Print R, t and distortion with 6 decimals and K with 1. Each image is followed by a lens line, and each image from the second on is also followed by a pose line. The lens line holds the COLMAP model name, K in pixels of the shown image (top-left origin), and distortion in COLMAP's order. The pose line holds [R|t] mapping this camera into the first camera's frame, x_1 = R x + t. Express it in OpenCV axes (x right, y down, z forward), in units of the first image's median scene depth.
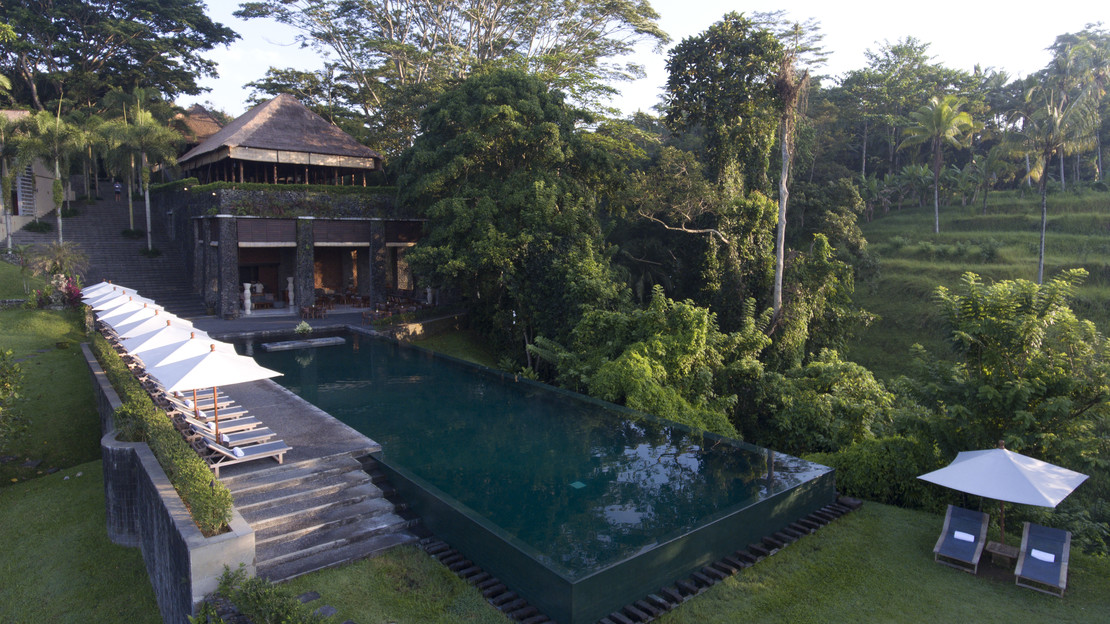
lens RADIAL K [[660.3, 0, 554.8], [0, 660.3, 310.5], [0, 0, 1]] dist [0.000224, 0.000528]
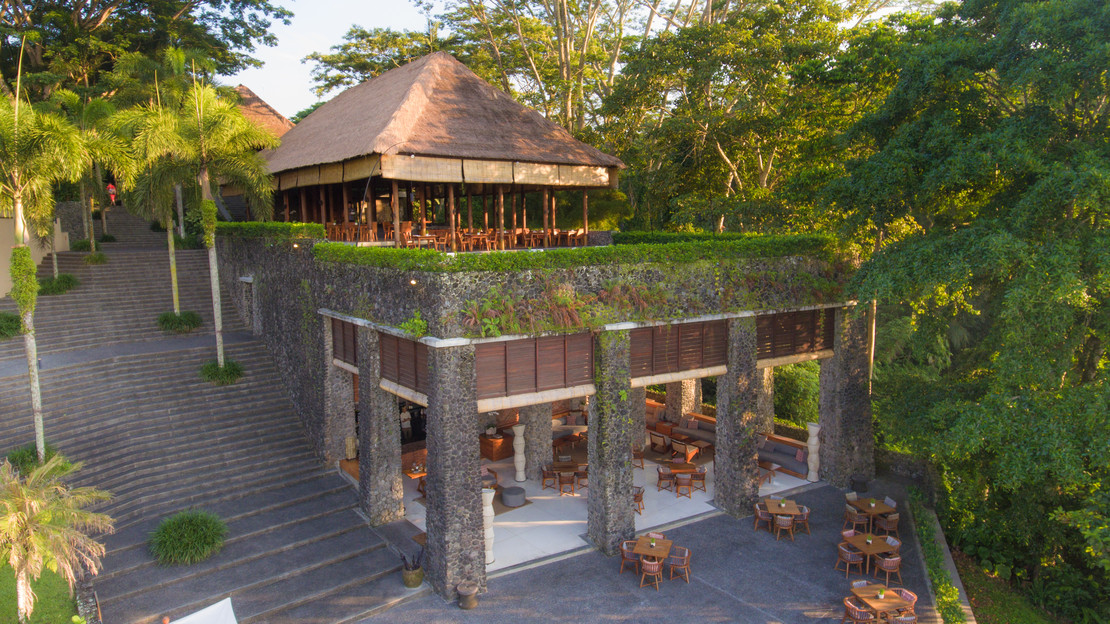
lens RADIAL K [[660.3, 0, 555.5], [0, 660.3, 311.1], [0, 0, 1]] dist [0.000224, 0.000528]
pose [[0.999767, -0.021517, -0.001710, -0.349021], [0.021547, 0.999562, 0.020300, -0.133856], [0.001272, -0.020332, 0.999792, 0.489045]]
